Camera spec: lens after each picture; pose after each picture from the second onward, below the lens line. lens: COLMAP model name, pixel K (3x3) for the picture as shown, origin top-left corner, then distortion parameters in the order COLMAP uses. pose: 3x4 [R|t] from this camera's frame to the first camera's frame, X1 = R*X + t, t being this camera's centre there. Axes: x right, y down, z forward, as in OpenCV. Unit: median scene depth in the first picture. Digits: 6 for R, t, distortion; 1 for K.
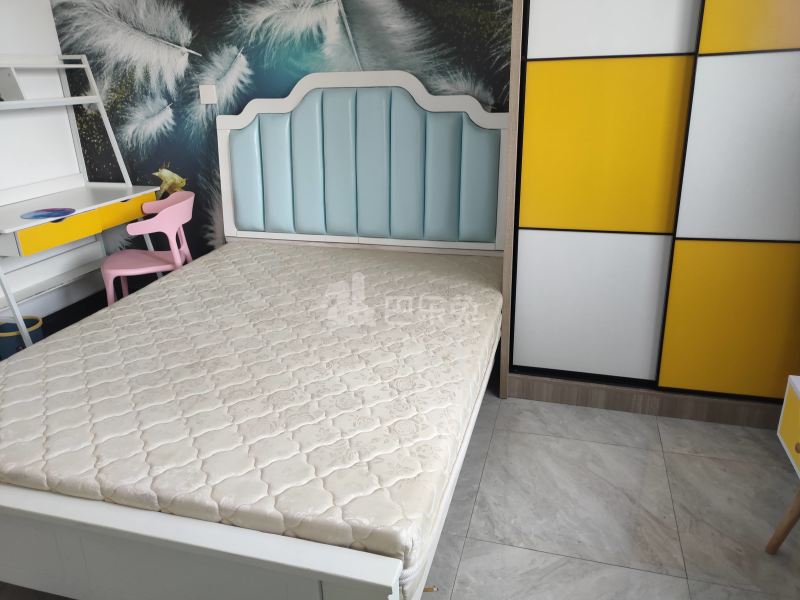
lens RADIAL K [[616.3, 0, 400.5], [0, 616.3, 300.4], [0, 0, 1]] dist [-0.002266, 0.000881]
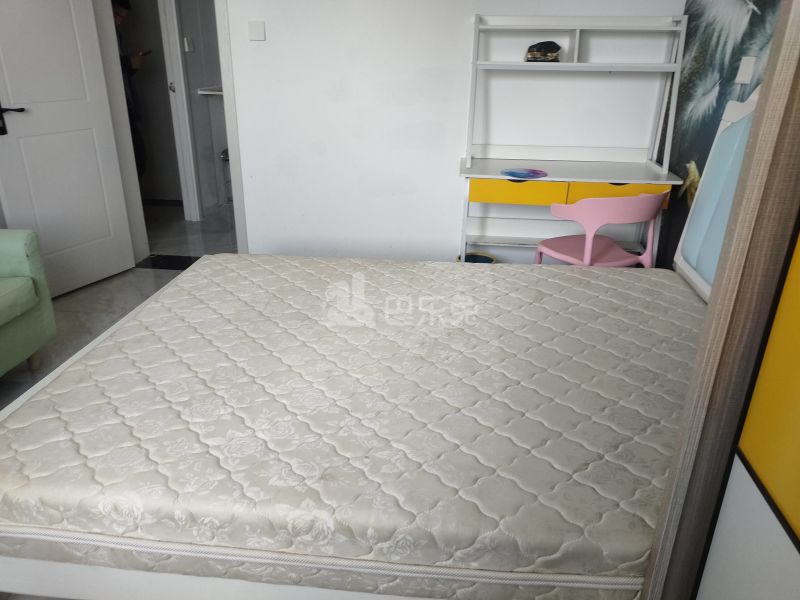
lens RADIAL K [[616.3, 0, 399.8], [0, 616.3, 300.8], [0, 0, 1]] dist [-0.002266, 0.000881]
pose [[0.162152, 0.401459, -0.901409, 0.360416], [-0.359123, 0.874862, 0.325034, -0.184722], [0.919096, 0.271011, 0.286034, 0.490394]]
